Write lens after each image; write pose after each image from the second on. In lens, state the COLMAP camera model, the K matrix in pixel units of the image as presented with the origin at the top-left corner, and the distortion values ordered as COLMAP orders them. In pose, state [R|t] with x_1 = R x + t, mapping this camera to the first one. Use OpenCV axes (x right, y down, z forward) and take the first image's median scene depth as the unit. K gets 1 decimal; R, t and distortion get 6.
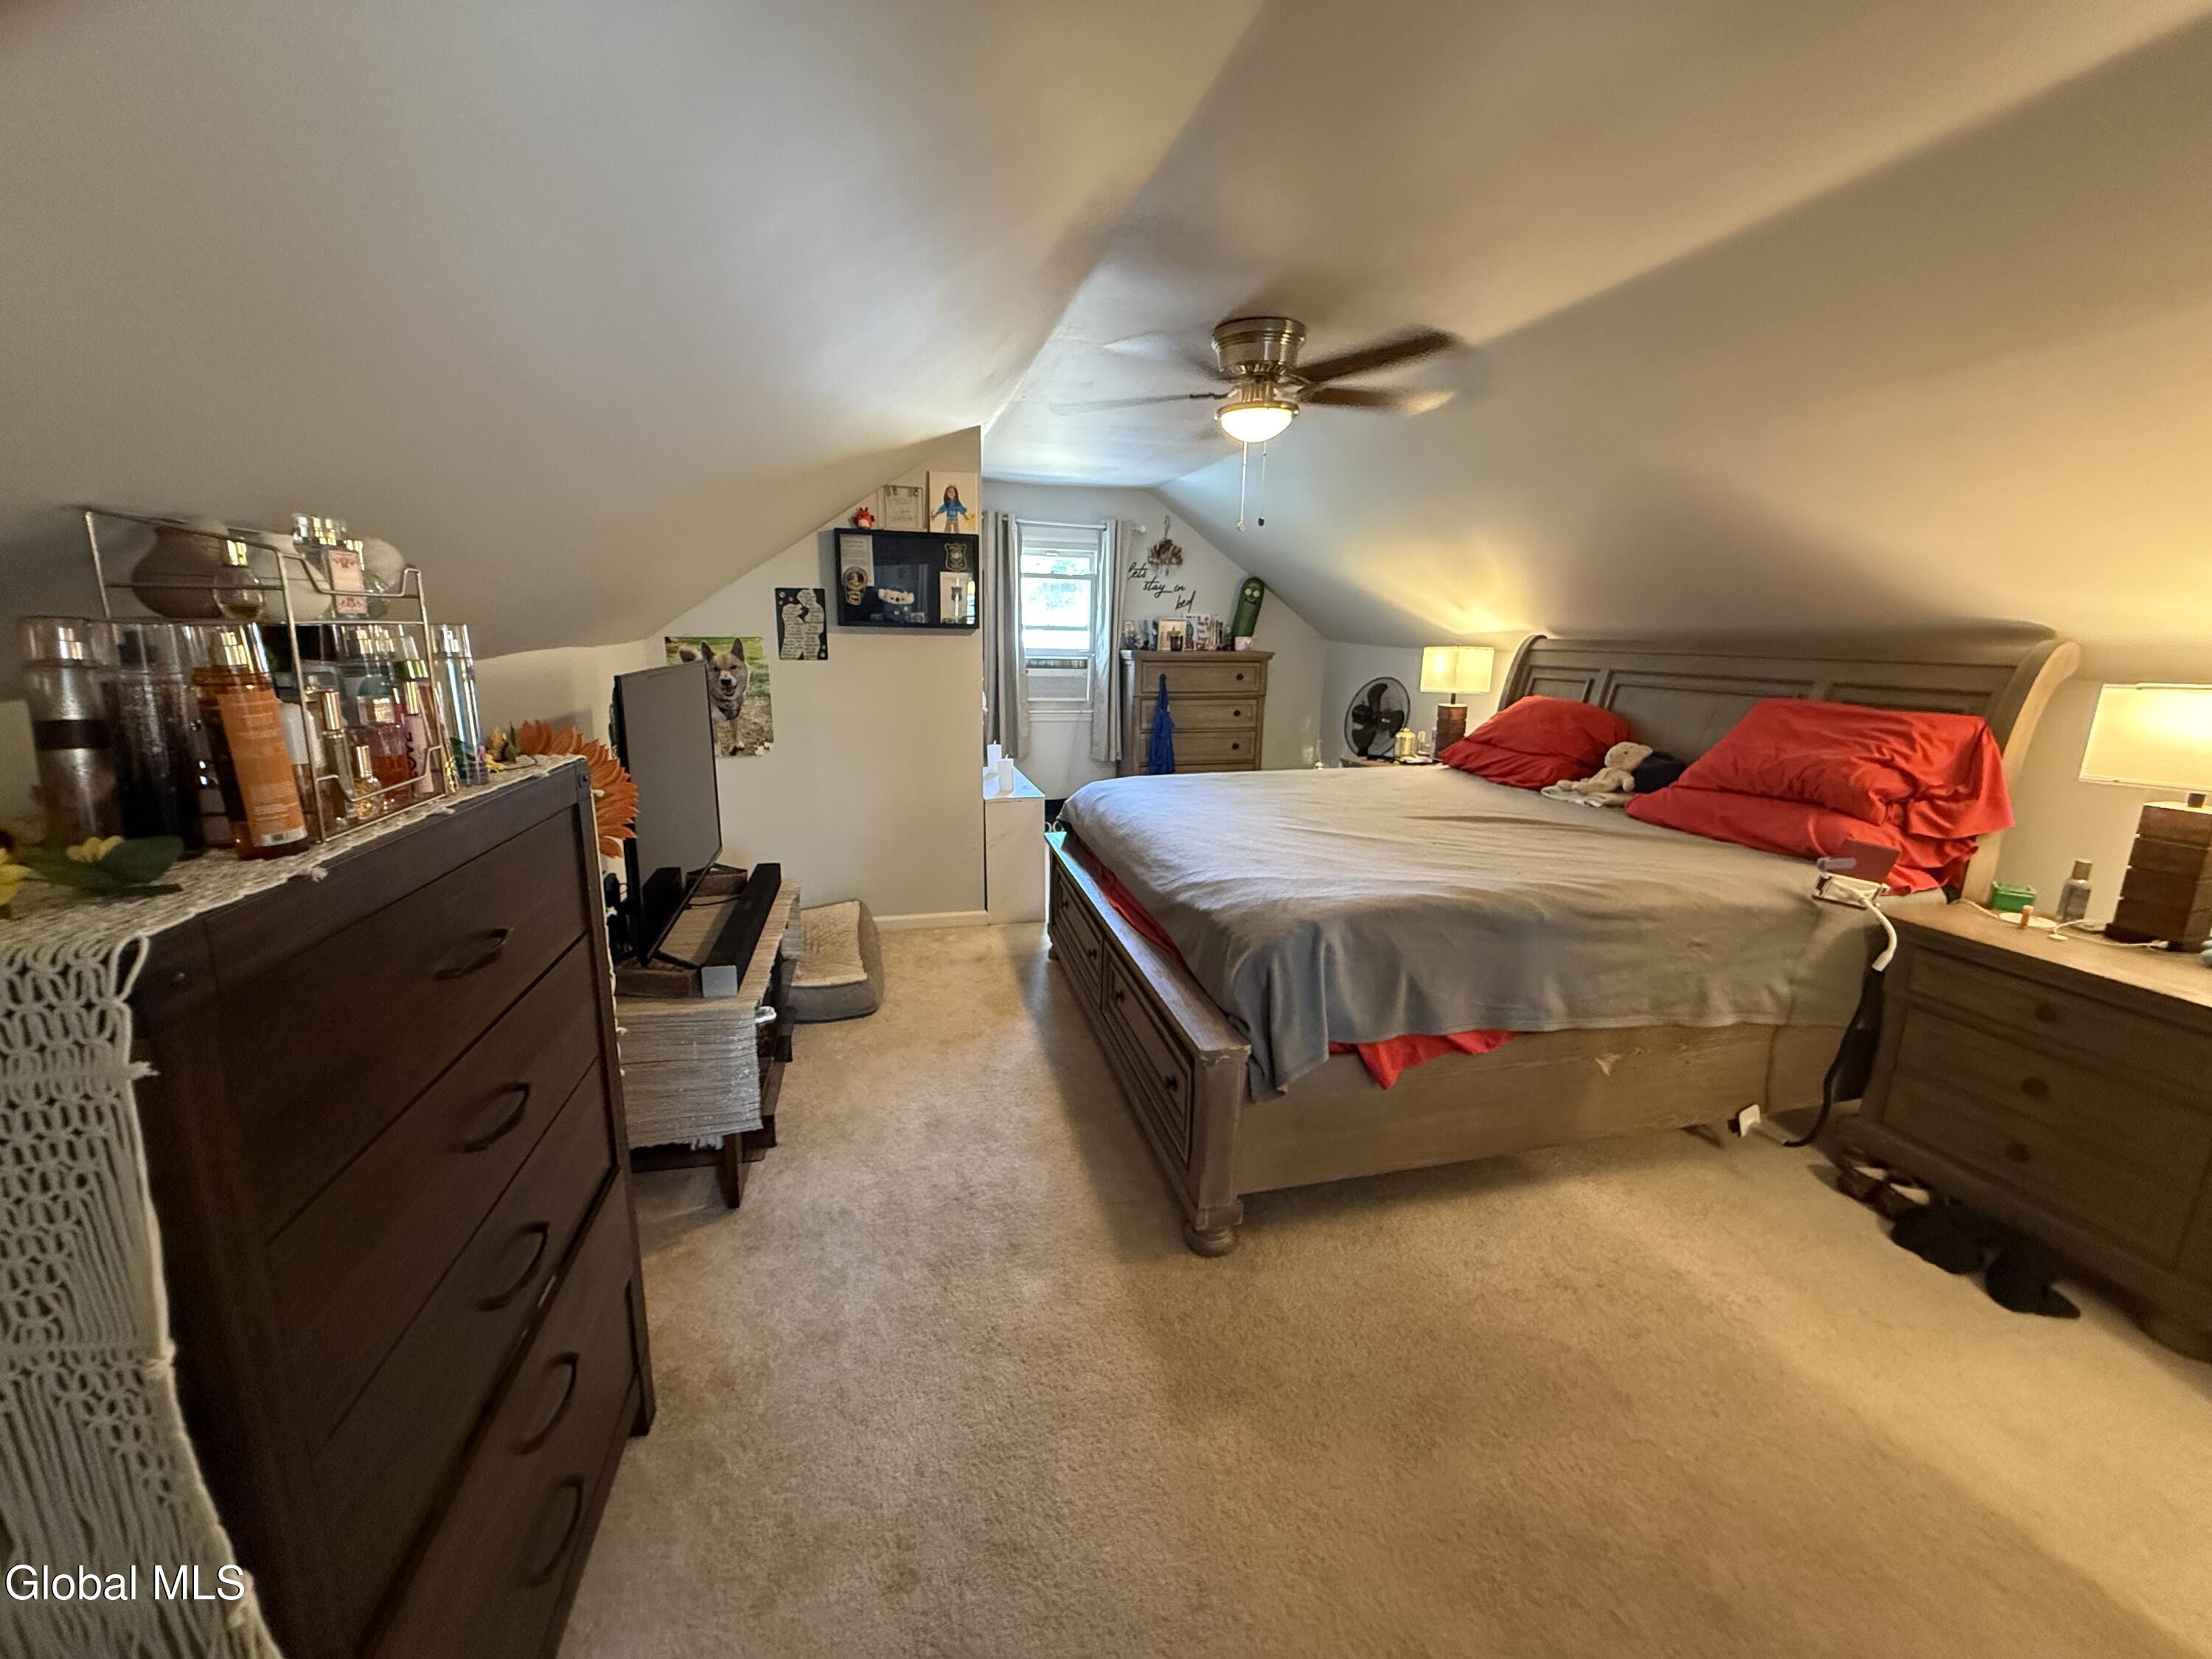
lens RADIAL K [[884.0, 0, 1103.9], [0, 884.0, 830.5], [0, 0, 1]] dist [0.001644, 0.000596]
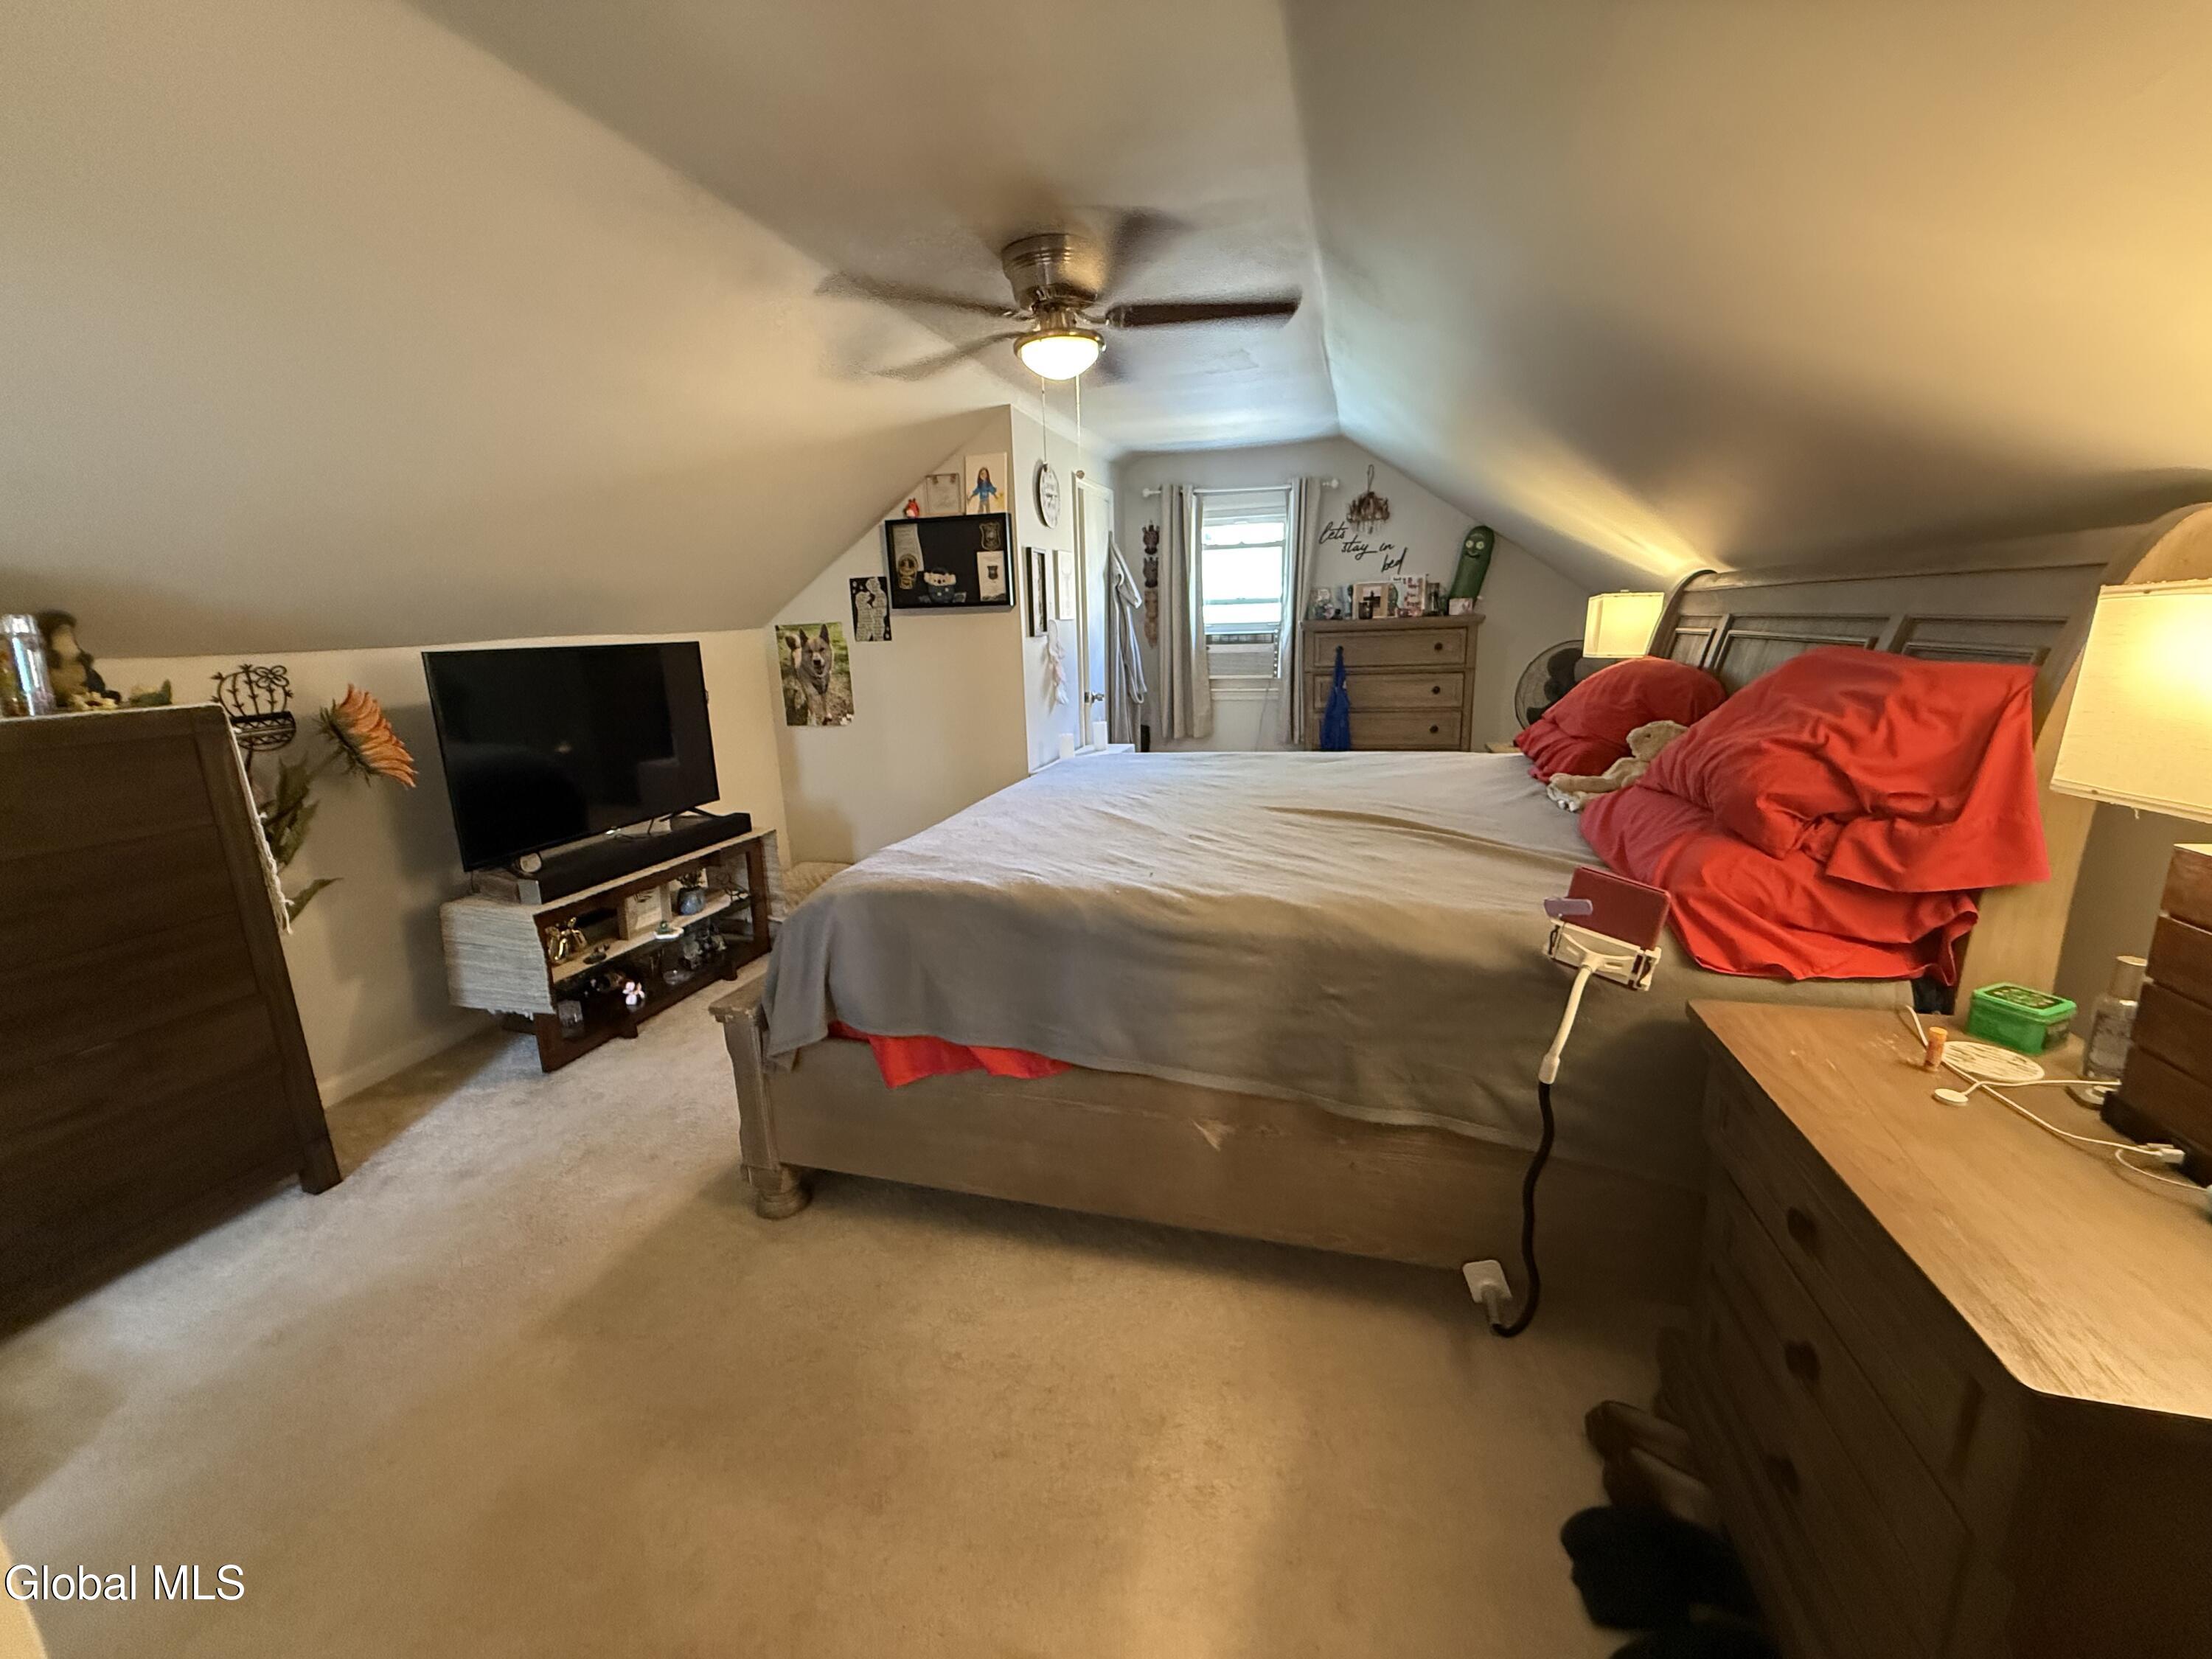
lens RADIAL K [[884.0, 0, 1098.4], [0, 884.0, 829.4], [0, 0, 1]] dist [0.001644, 0.000596]
pose [[0.859815, 0.073425, -0.505299, 0.500952], [-0.066536, 0.997280, 0.031697, -0.008193], [0.506252, 0.006367, 0.862362, 0.175444]]
